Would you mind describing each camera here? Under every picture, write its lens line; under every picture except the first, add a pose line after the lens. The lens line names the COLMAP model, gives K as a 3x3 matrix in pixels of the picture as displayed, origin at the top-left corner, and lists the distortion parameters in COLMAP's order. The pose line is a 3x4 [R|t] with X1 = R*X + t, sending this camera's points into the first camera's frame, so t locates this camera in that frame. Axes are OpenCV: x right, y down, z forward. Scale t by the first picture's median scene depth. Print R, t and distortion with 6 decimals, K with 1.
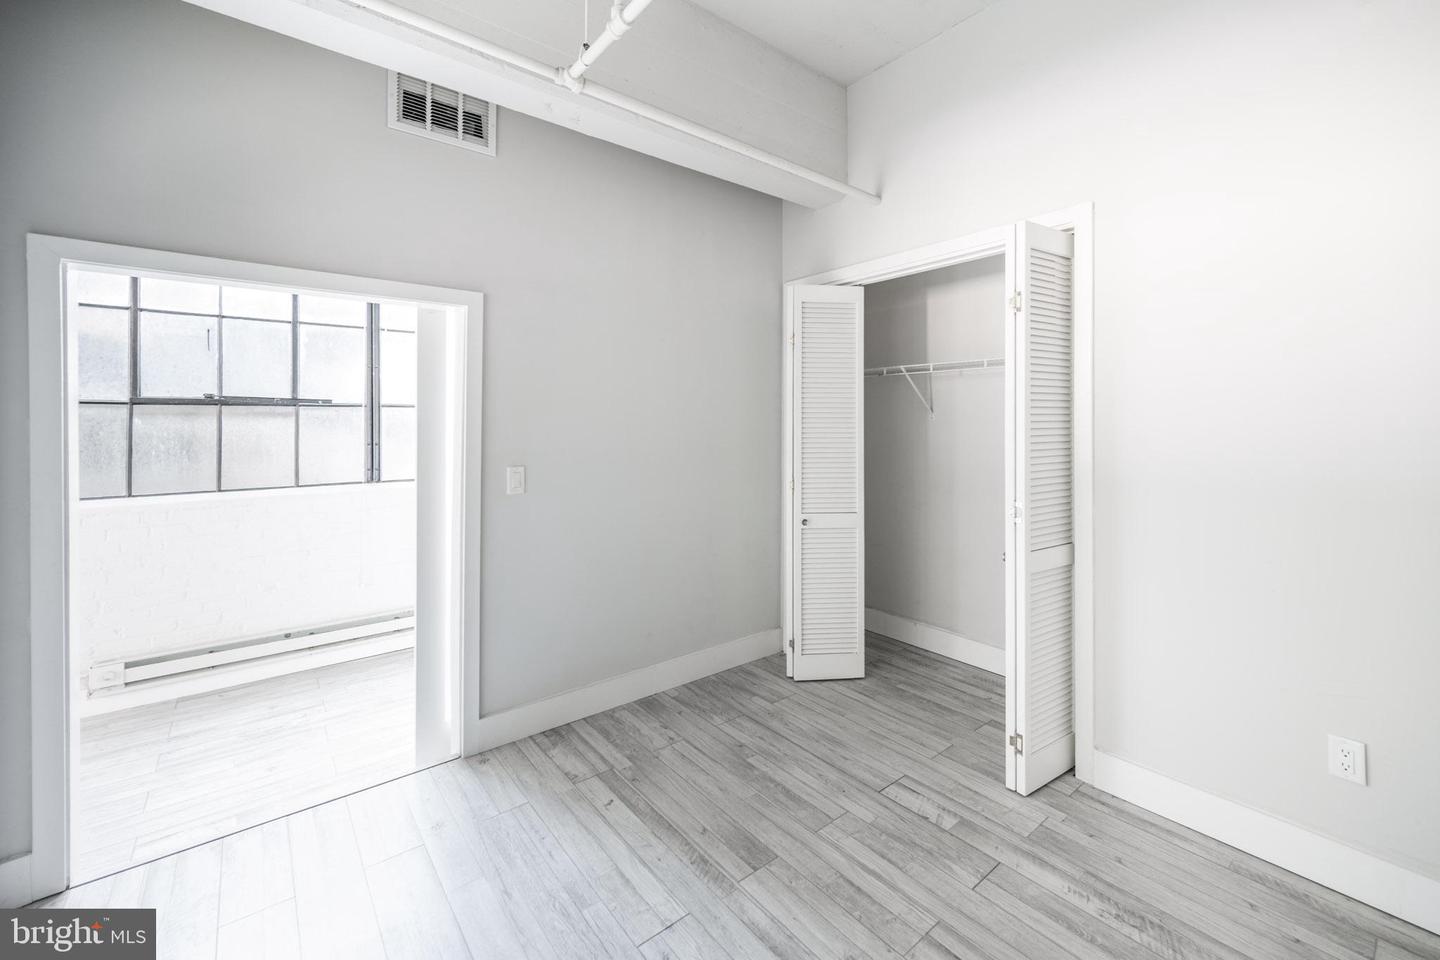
lens RADIAL K [[600.6, 0, 741.2], [0, 600.6, 420.7], [0, 0, 1]] dist [-0.000112, 0.000073]
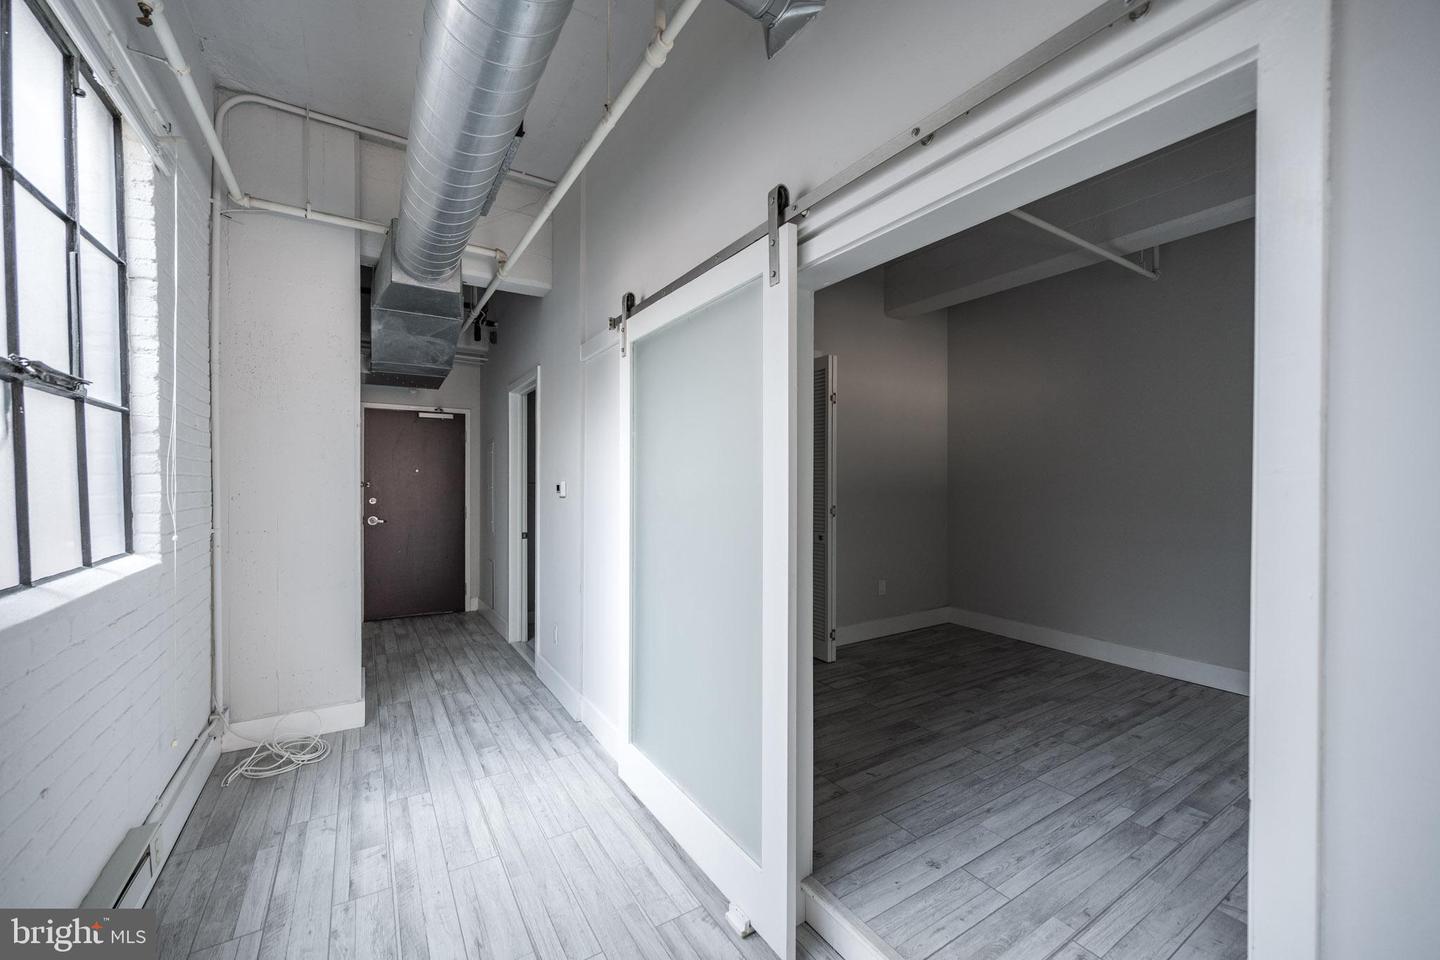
lens RADIAL K [[580.5, 0, 711.2], [0, 580.5, 478.5], [0, 0, 1]] dist [-0.000158, -0.000278]
pose [[0.111606, 0.006198, 0.993733, -1.304274], [-0.006457, 0.999964, -0.005512, 0.058999], [-0.993732, -0.005802, 0.111642, 1.113130]]
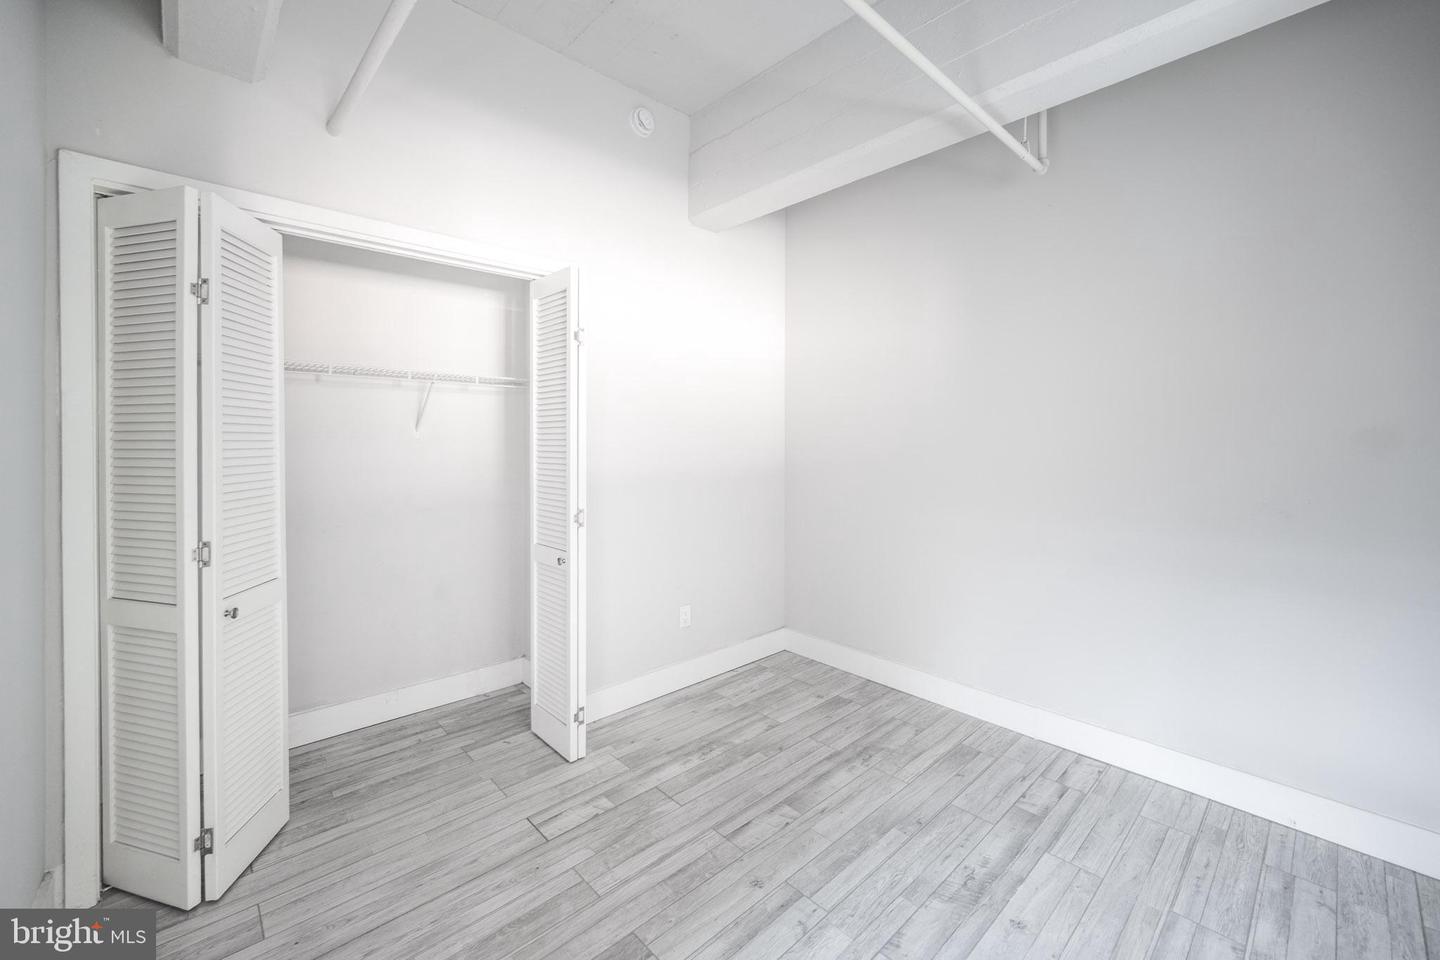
lens RADIAL K [[598.1, 0, 722.2], [0, 598.1, 441.5], [0, 0, 1]] dist [0.001241, 0.000166]
pose [[-0.075581, -0.001735, 0.997138, -0.676405], [-0.005040, 0.999986, 0.001358, 0.000869], [-0.997127, -0.004923, -0.075589, 0.768833]]
